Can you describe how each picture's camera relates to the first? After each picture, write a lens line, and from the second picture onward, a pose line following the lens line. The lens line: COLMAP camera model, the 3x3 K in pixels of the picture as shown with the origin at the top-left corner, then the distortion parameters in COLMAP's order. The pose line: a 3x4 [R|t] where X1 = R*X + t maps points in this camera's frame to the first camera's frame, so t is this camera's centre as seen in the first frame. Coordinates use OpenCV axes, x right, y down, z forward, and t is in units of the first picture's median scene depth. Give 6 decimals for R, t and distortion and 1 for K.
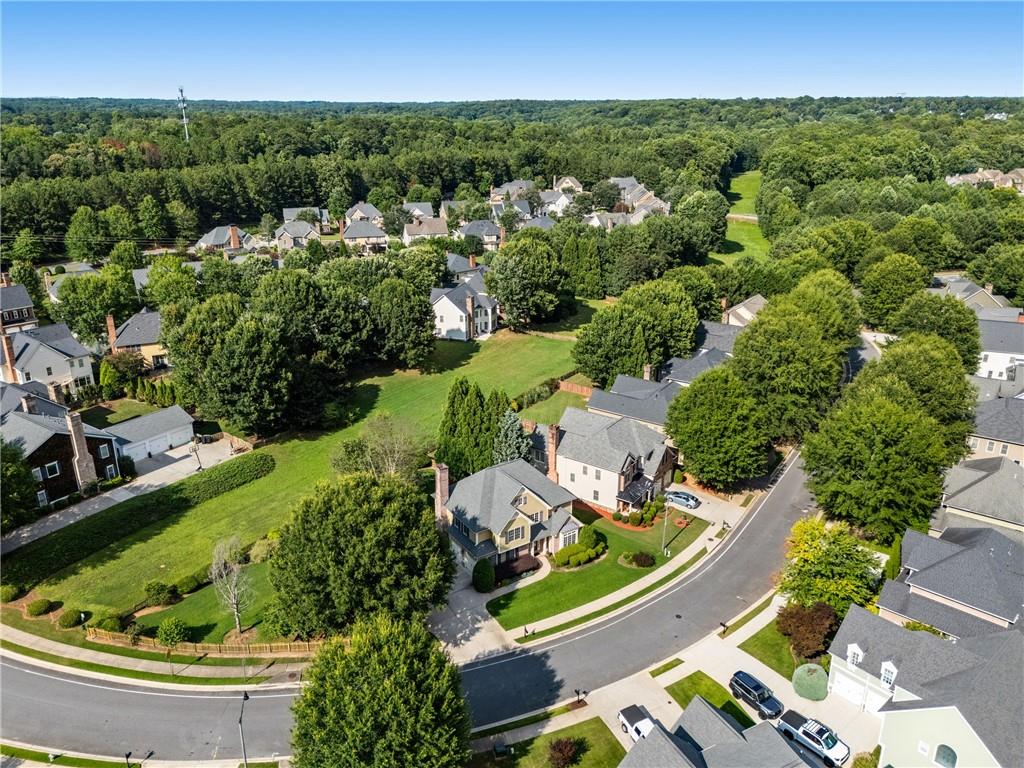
lens RADIAL K [[775.0, 0, 513.2], [0, 775.0, 337.9], [0, 0, 1]] dist [0.037542, -0.003960]
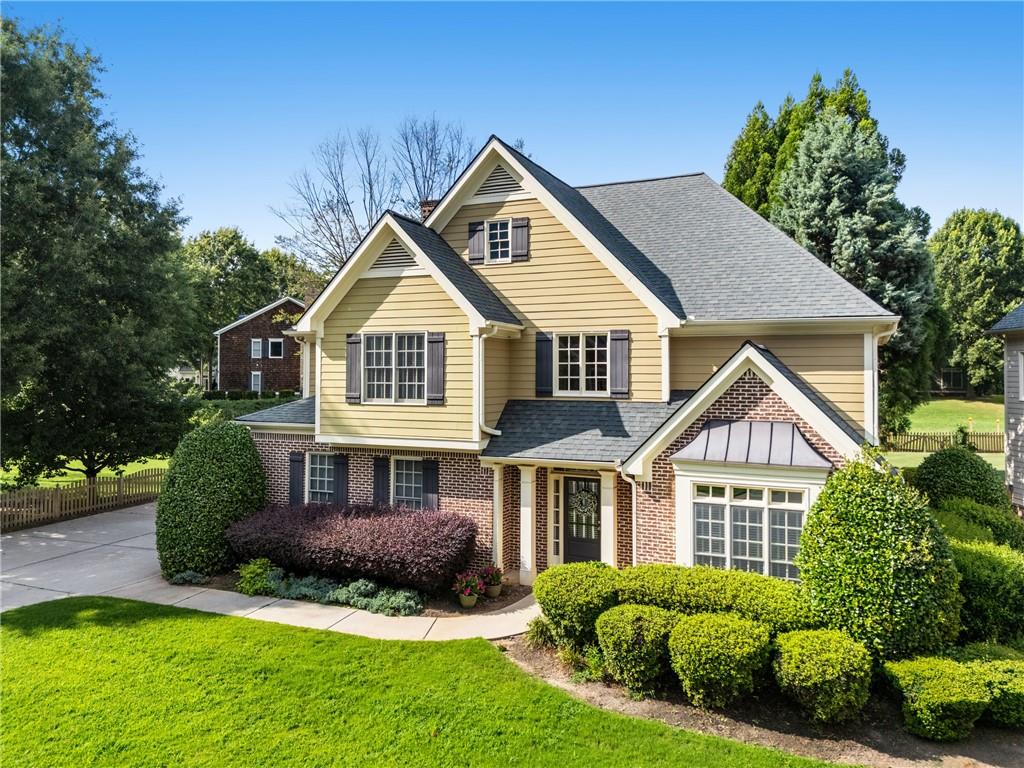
lens RADIAL K [[775.0, 0, 513.2], [0, 775.0, 337.9], [0, 0, 1]] dist [0.037542, -0.003960]
pose [[0.522083, -0.036290, -0.852122, 0.175972], [-0.247067, 0.949822, -0.191825, 0.264987], [0.816325, 0.310680, 0.486920, 0.890298]]
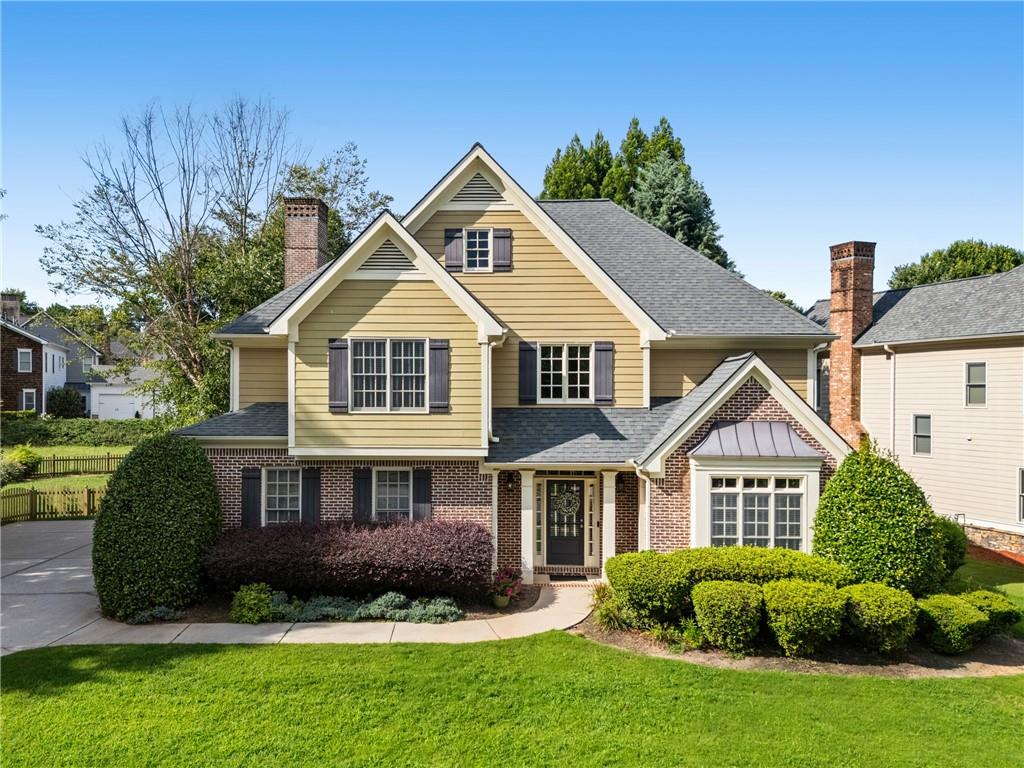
lens RADIAL K [[802.5, 0, 482.0], [0, 802.5, 385.4], [0, 0, 1]] dist [0.045543, -0.001253]
pose [[0.817978, -0.003512, -0.575239, 0.126028], [-0.167916, 0.954973, -0.244604, 0.287138], [0.550197, 0.296673, 0.780556, 0.827735]]
